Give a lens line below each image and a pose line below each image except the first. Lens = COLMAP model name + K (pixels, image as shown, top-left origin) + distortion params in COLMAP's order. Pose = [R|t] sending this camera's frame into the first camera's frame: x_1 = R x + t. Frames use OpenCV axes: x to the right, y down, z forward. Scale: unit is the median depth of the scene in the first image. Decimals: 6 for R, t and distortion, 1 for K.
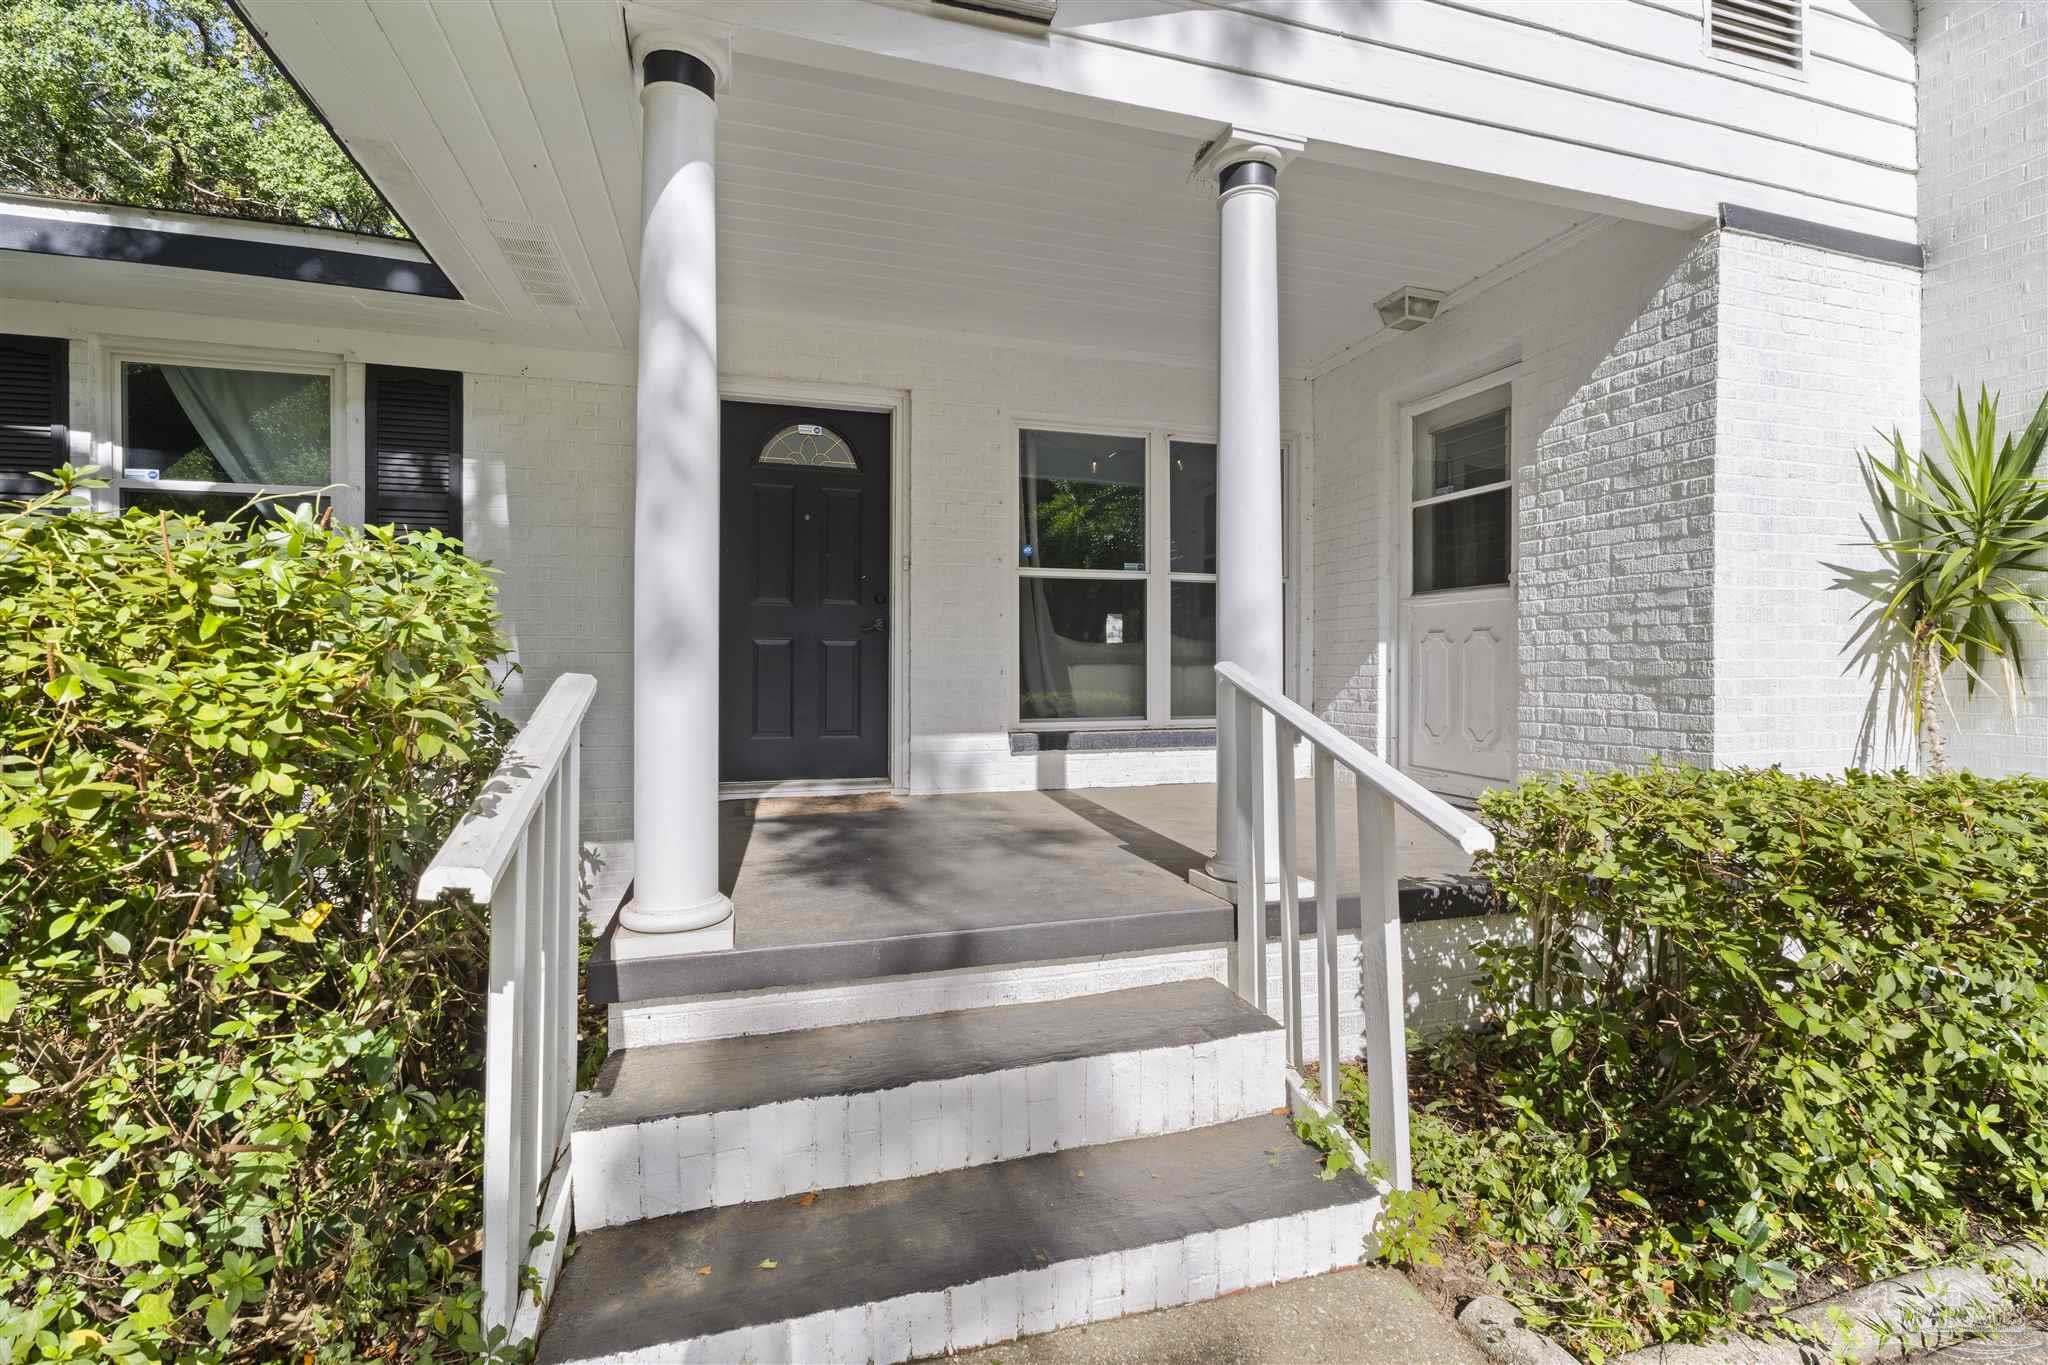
lens RADIAL K [[932.2, 0, 1024.0], [0, 932.2, 682.5], [0, 0, 1]] dist [-0.009787, 0.000027]
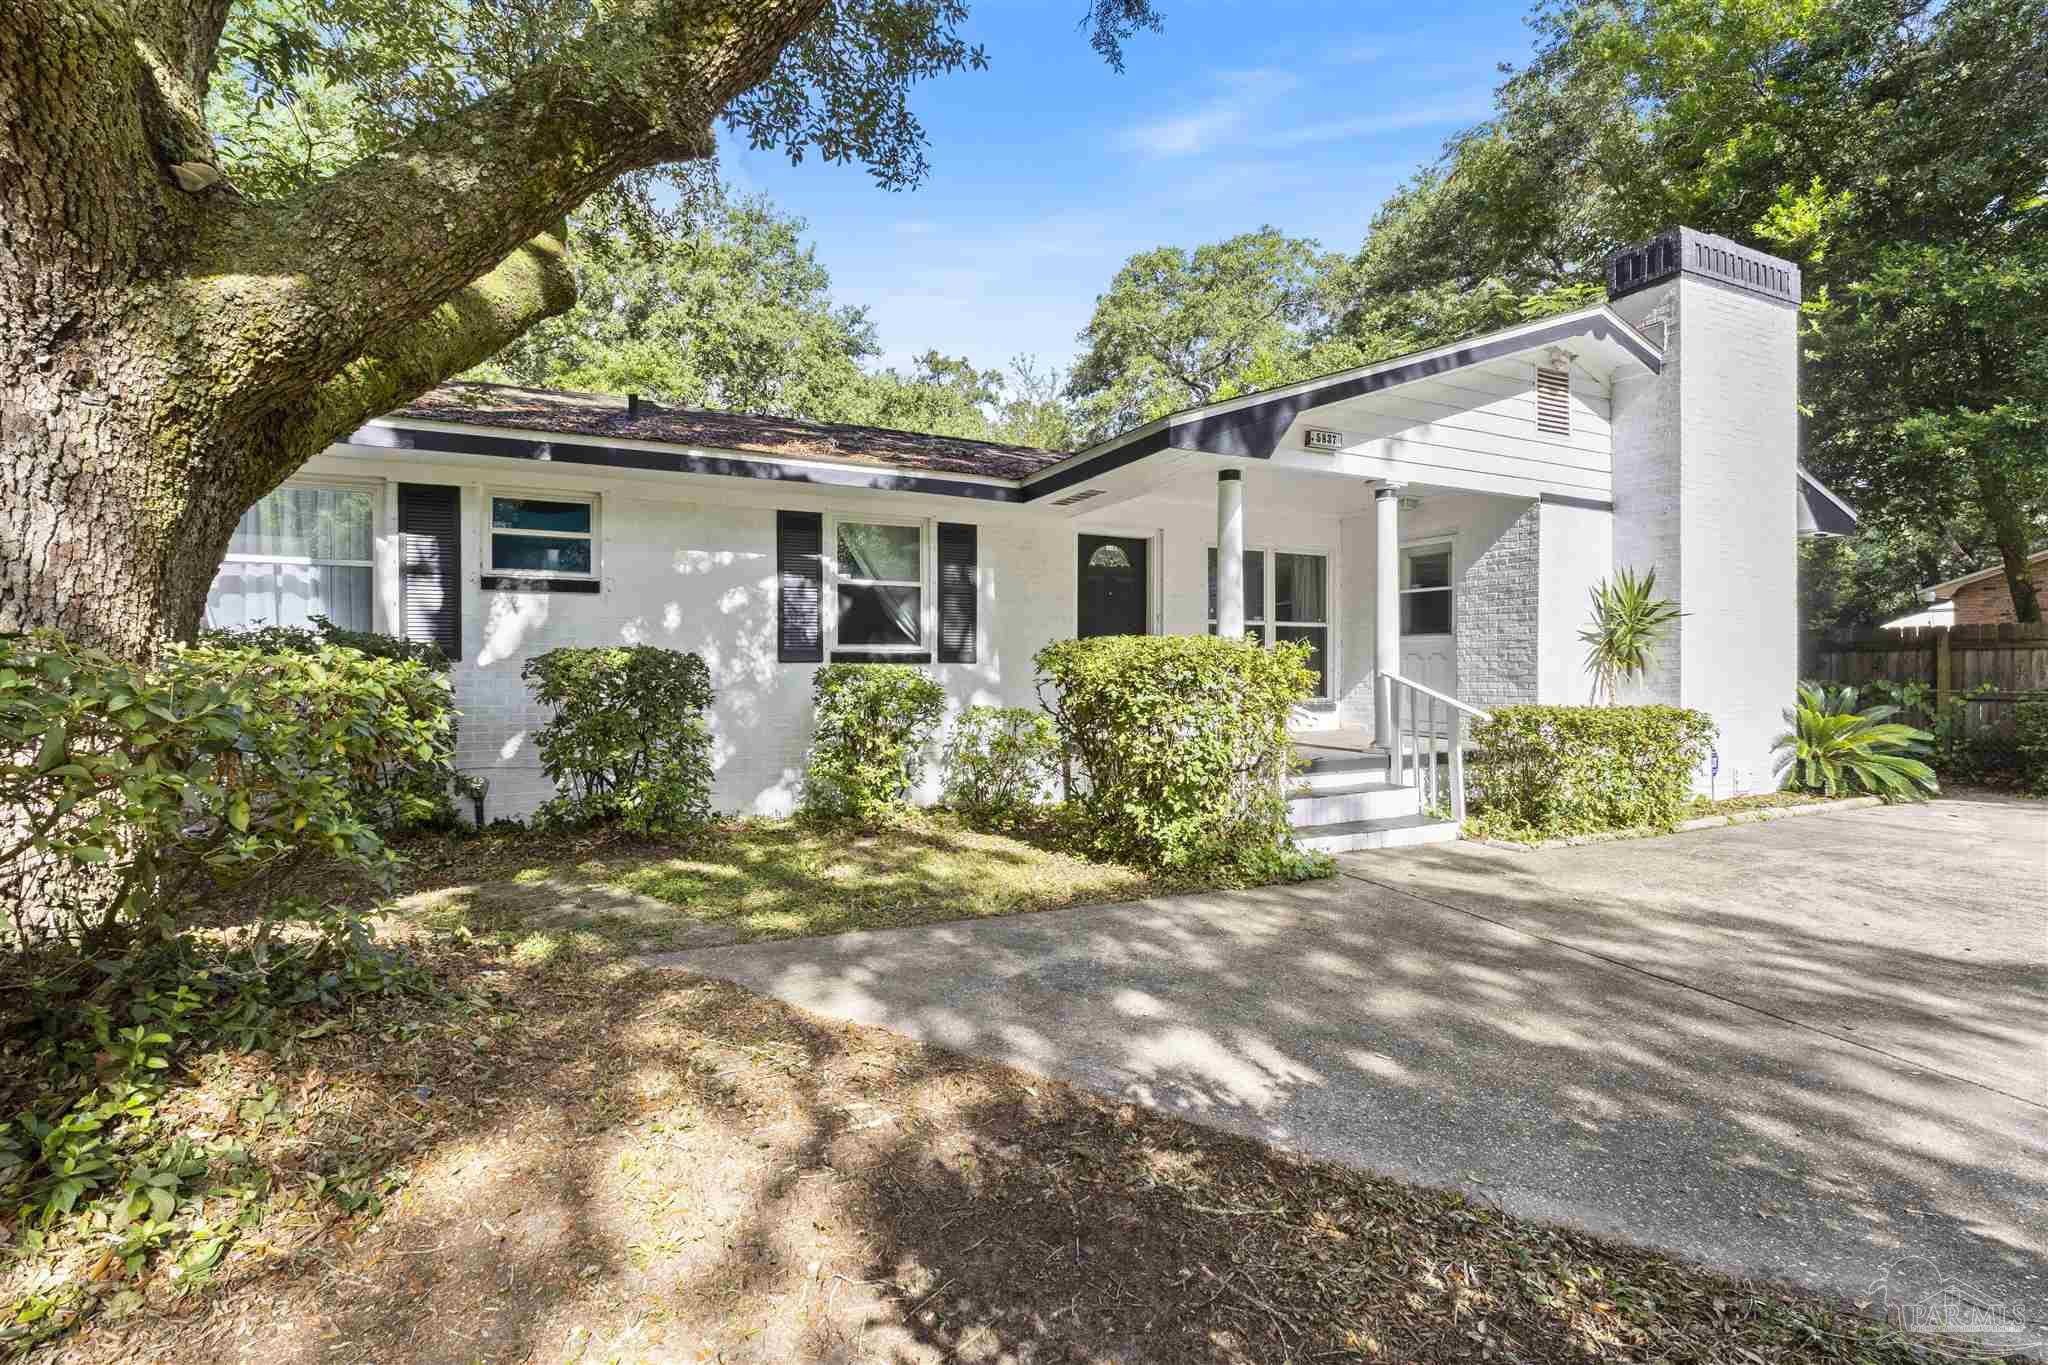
lens RADIAL K [[932.2, 0, 1024.0], [0, 932.2, 682.5], [0, 0, 1]] dist [-0.009787, 0.000027]
pose [[0.987668, -0.001782, 0.156551, -1.022740], [0.001858, 0.999998, -0.000342, 0.011875], [-0.156550, 0.000628, 0.987670, -1.267306]]
